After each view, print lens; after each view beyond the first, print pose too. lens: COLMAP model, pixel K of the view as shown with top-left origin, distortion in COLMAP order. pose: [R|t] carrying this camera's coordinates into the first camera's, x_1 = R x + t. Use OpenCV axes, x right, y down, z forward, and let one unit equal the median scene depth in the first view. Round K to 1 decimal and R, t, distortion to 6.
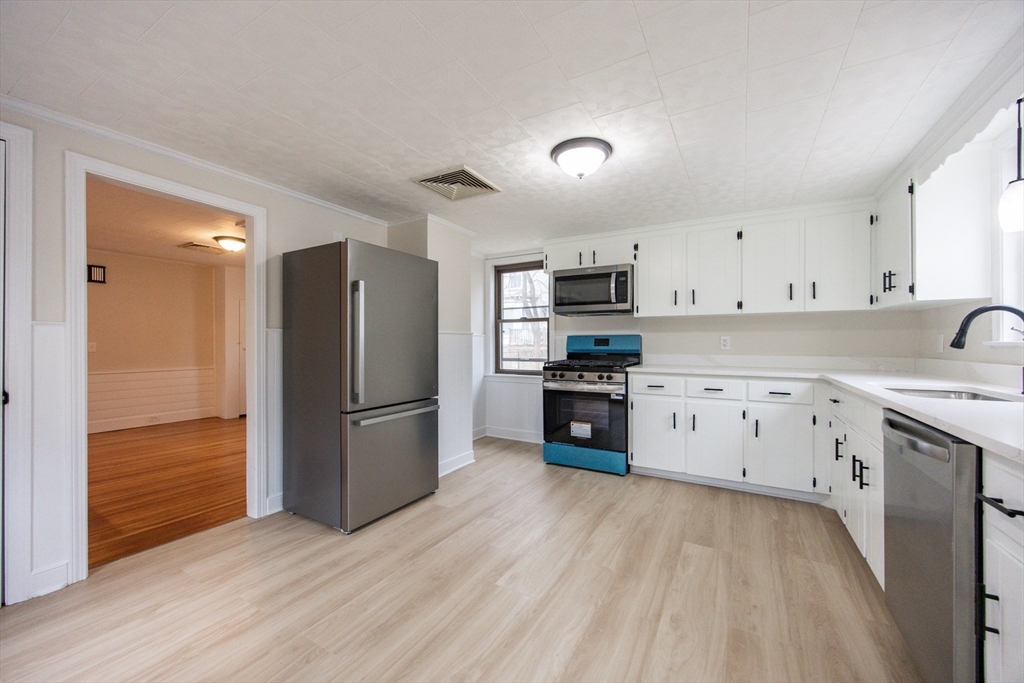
lens RADIAL K [[397.3, 0, 517.8], [0, 397.3, 339.6], [0, 0, 1]] dist [-0.002449, 0.000218]
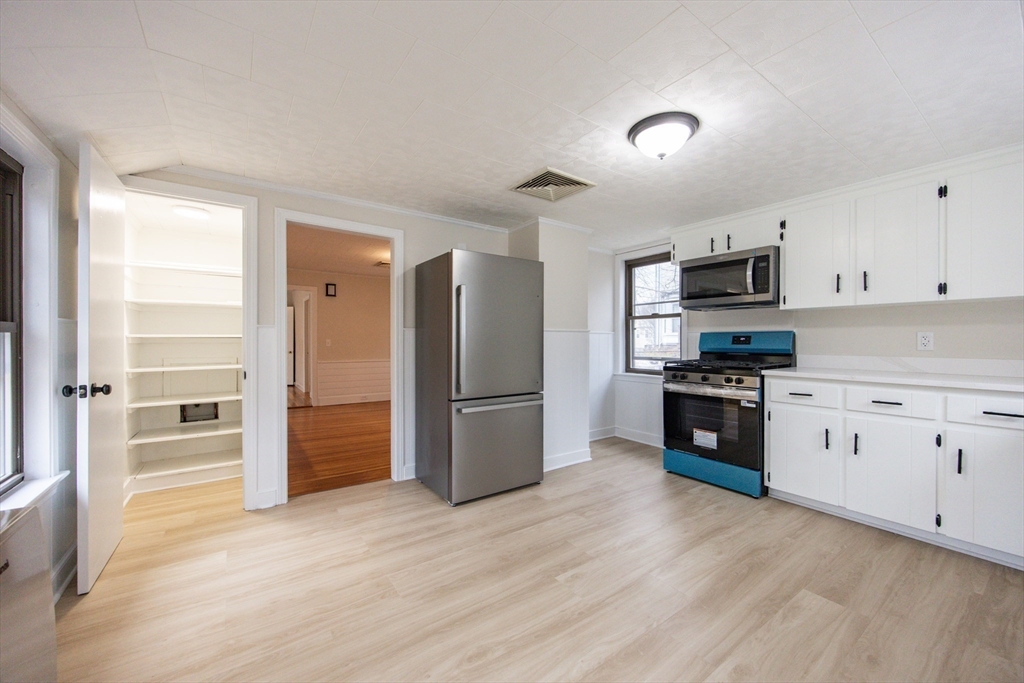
lens RADIAL K [[397.3, 0, 517.8], [0, 397.3, 339.6], [0, 0, 1]] dist [-0.002449, 0.000218]
pose [[0.908878, 0.000891, -0.417061, 0.180641], [0.001104, 0.999989, 0.004542, 0.001701], [0.417061, -0.004588, 0.908867, 0.027502]]
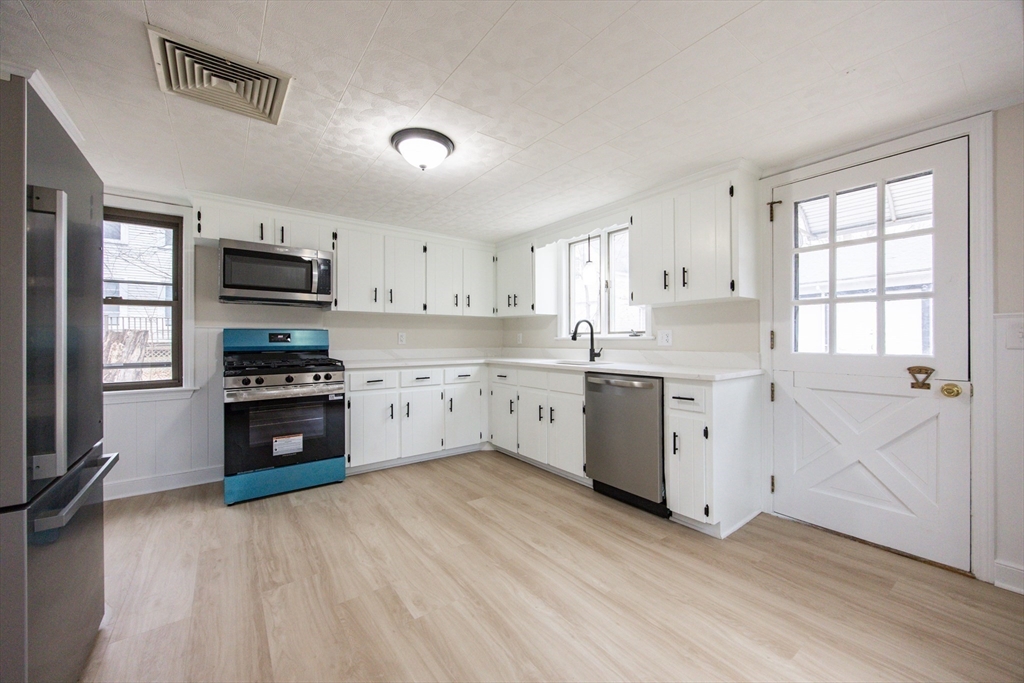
lens RADIAL K [[393.0, 0, 523.2], [0, 393.0, 335.8], [0, 0, 1]] dist [-0.000928, 0.000023]
pose [[0.385775, 0.007501, 0.922562, -0.486909], [-0.004740, 0.999970, -0.006148, 0.007384], [-0.922581, -0.002002, 0.385799, 0.299330]]
